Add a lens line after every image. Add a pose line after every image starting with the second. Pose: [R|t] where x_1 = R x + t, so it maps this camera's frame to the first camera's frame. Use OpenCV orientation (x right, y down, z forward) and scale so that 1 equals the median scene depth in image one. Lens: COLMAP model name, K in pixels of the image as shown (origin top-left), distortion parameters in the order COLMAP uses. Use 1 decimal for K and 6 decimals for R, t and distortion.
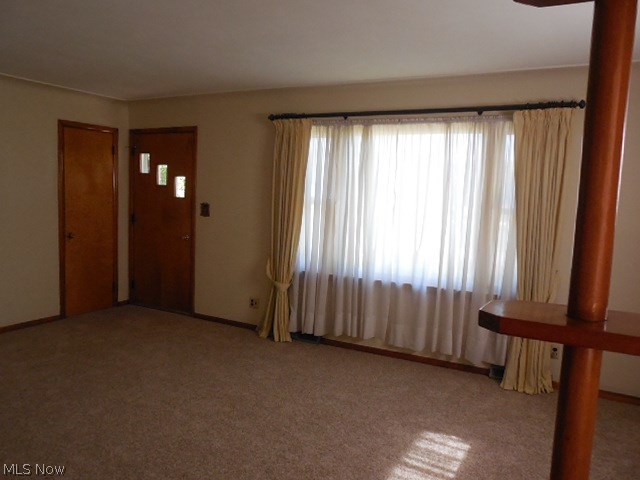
lens RADIAL K [[503.6, 0, 320.0], [0, 503.6, 240.0], [0, 0, 1]] dist [-0.088938, 0.117500]
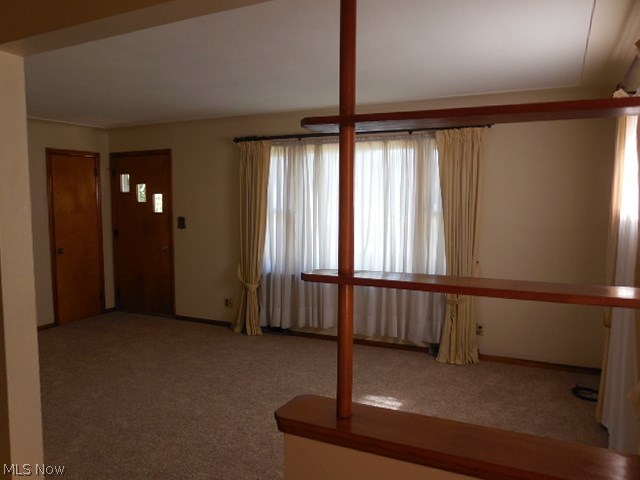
lens RADIAL K [[503.6, 0, 320.0], [0, 503.6, 240.0], [0, 0, 1]] dist [-0.088938, 0.117500]
pose [[0.998152, -0.044732, 0.041142, 0.038675], [0.045108, 0.998948, -0.008277, 0.002007], [-0.040728, 0.010117, 0.999119, -0.156615]]
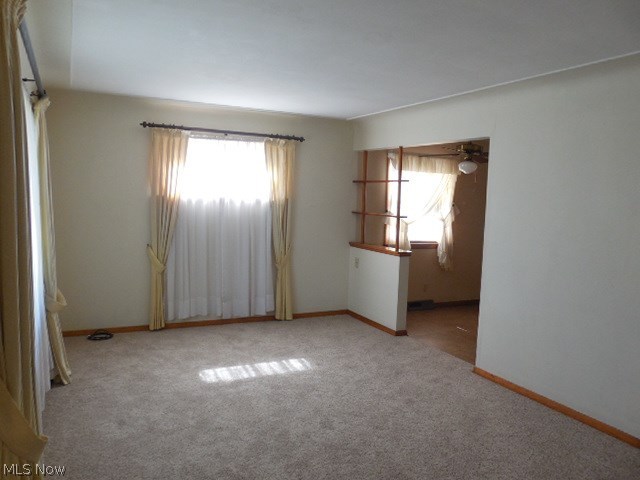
lens RADIAL K [[503.6, 0, 320.0], [0, 503.6, 240.0], [0, 0, 1]] dist [-0.088938, 0.117500]
pose [[-0.820477, -0.111484, 0.560704, -0.456871], [-0.004406, 0.982005, 0.188804, -0.138180], [-0.571662, 0.152439, -0.806204, 1.202139]]
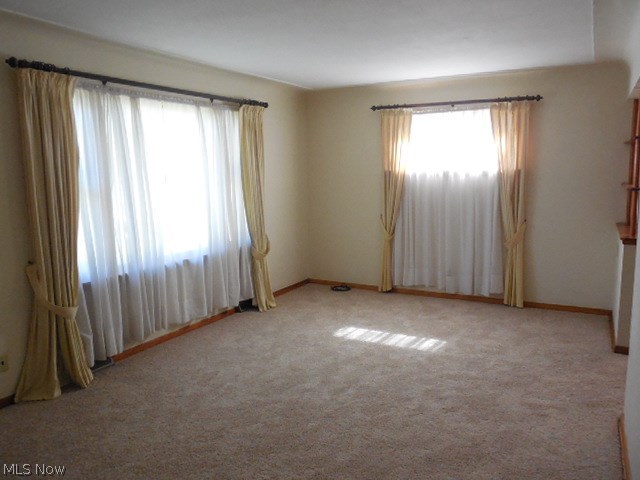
lens RADIAL K [[503.6, 0, 320.0], [0, 503.6, 240.0], [0, 0, 1]] dist [-0.088938, 0.117500]
pose [[0.007974, -0.176116, 0.984337, -0.773495], [0.118047, 0.977651, 0.173964, -0.092091], [-0.992976, 0.114811, 0.028585, 0.645598]]
